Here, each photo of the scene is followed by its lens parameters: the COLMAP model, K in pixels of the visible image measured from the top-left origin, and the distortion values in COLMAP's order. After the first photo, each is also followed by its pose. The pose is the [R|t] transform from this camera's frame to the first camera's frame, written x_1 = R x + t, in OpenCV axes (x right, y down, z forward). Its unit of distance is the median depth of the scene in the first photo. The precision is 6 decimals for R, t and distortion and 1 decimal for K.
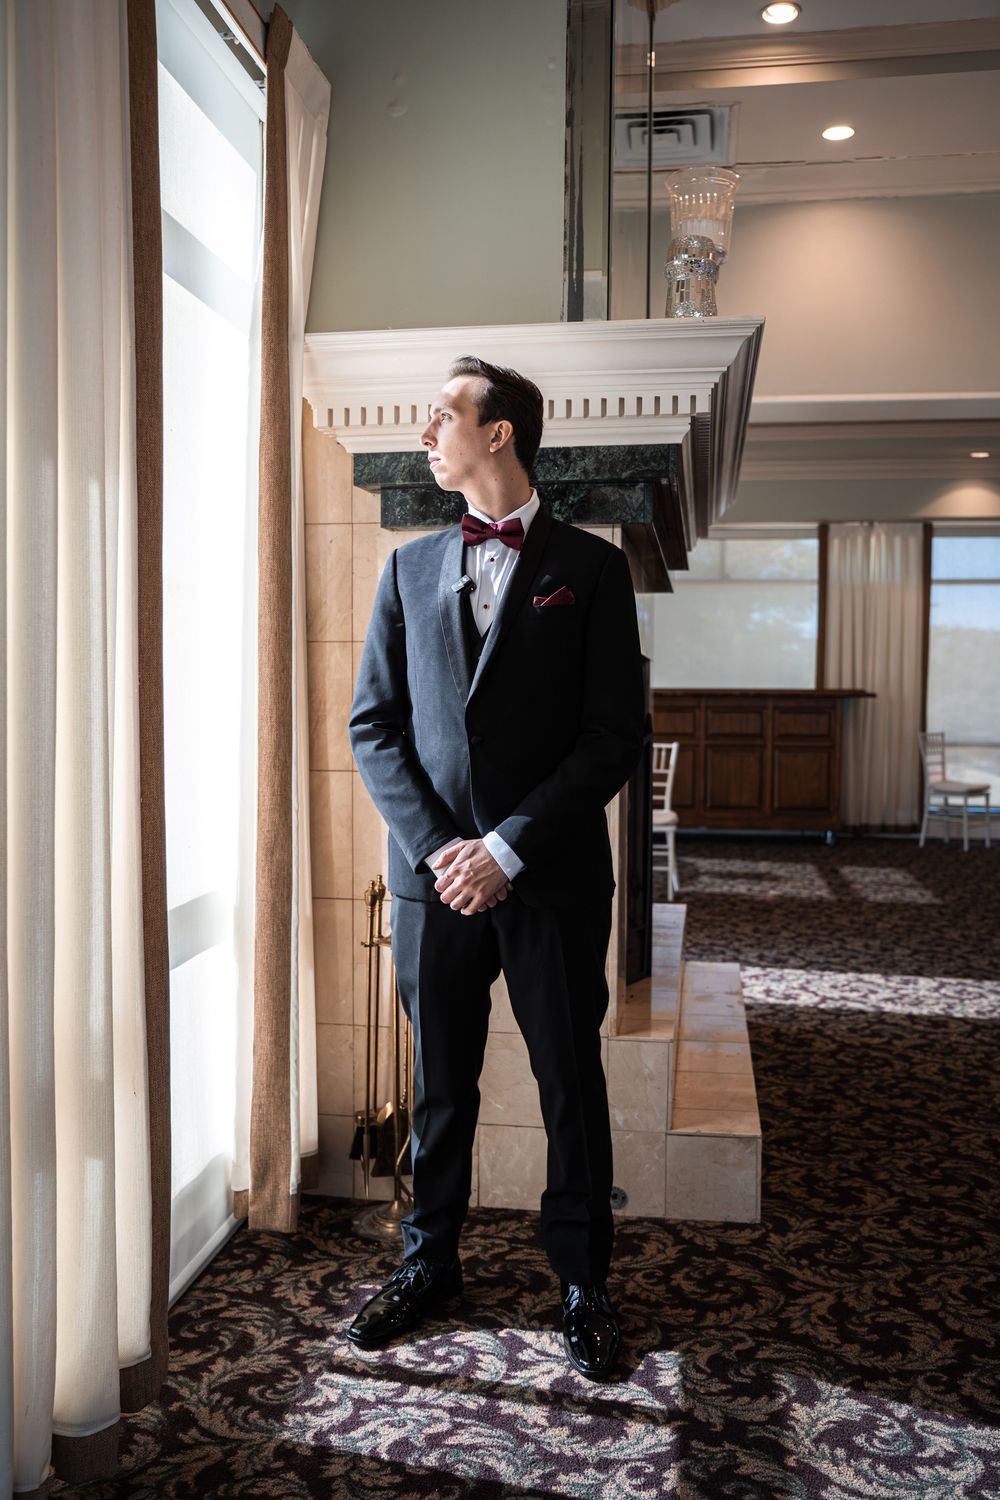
lens RADIAL K [[1255.1, 0, 501.1], [0, 1255.1, 753.0], [0, 0, 1]] dist [-0.061426, 0.060165]
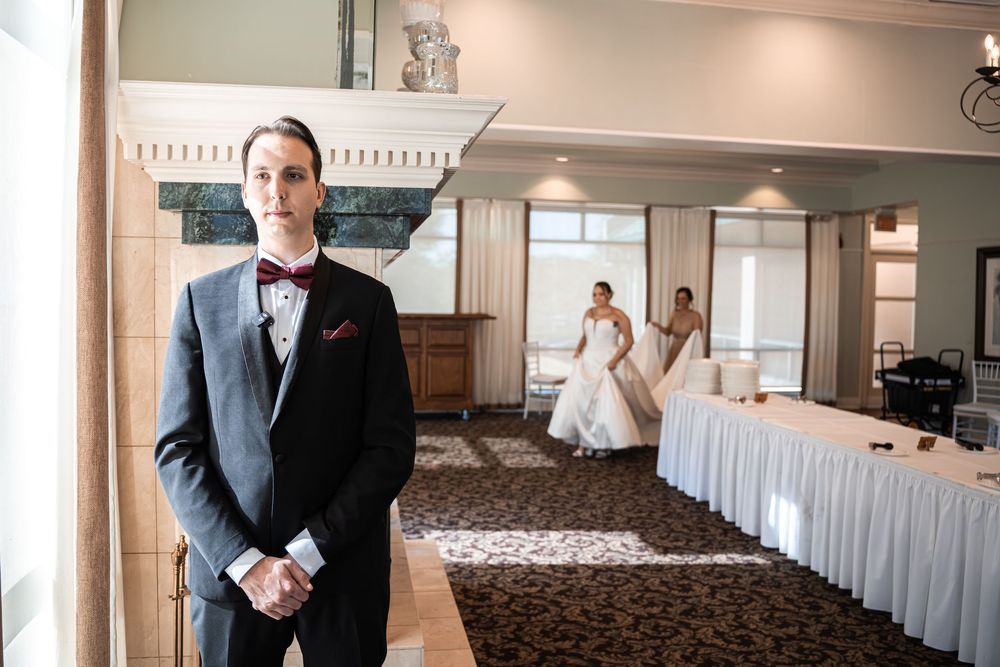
lens RADIAL K [[854.8, 0, 498.6], [0, 854.8, 330.8], [0, 0, 1]] dist [-0.076706, 0.023007]
pose [[0.947506, -0.004660, 0.319704, -0.067624], [0.006328, 0.999971, -0.004178, -0.091842], [-0.319676, 0.005981, 0.947508, 0.146771]]
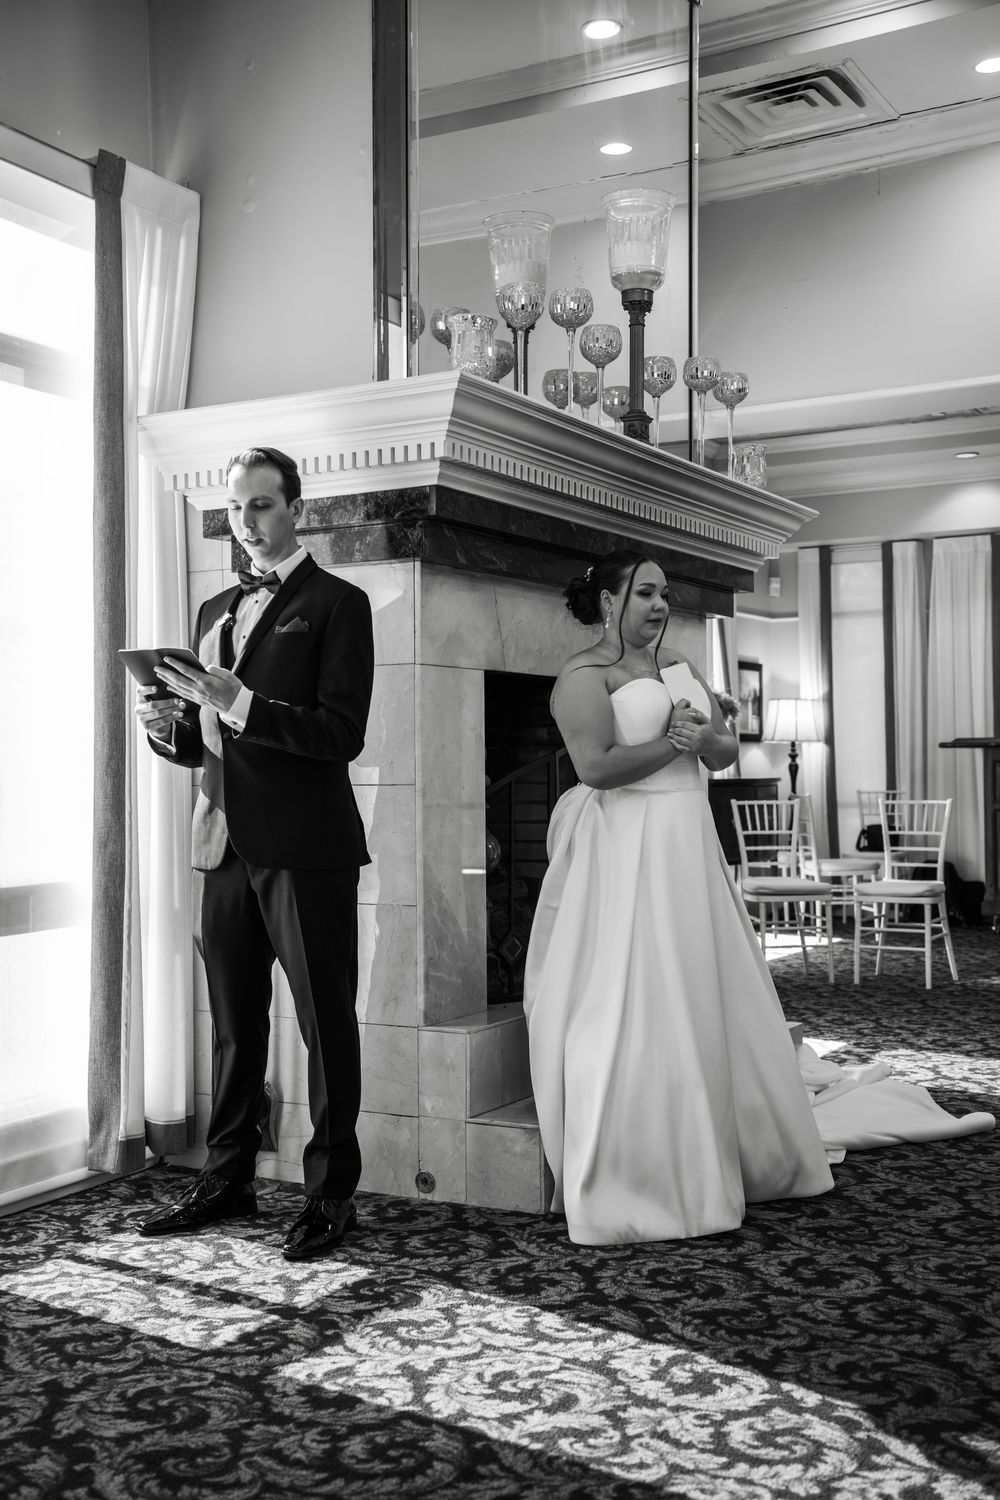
lens RADIAL K [[1654.7, 0, 496.0], [0, 1654.7, 749.5], [0, 0, 1]] dist [0.089780, 0.000000]
pose [[0.936939, -0.017813, -0.349039, 0.660077], [-0.003721, 0.998135, -0.060929, 0.075190], [0.349473, 0.058385, 0.935126, -0.336395]]
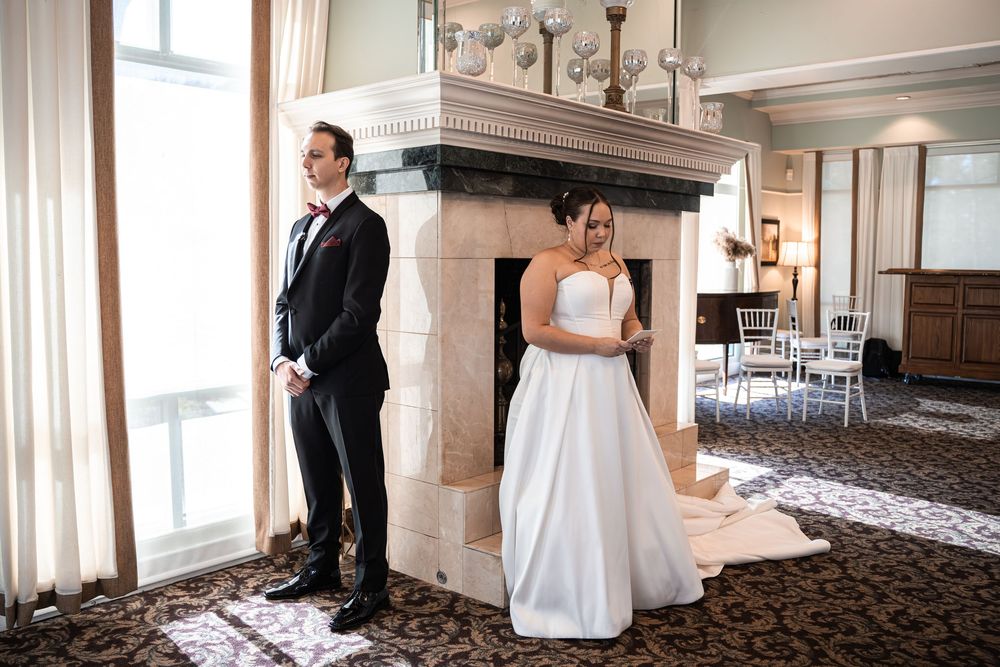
lens RADIAL K [[854.8, 0, 499.7], [0, 854.8, 333.8], [0, 0, 1]] dist [-0.076706, 0.023007]
pose [[0.845263, 0.045434, -0.532415, 0.787063], [-0.026225, 0.998705, 0.043591, -0.037666], [0.533706, -0.022883, 0.845361, 0.047343]]
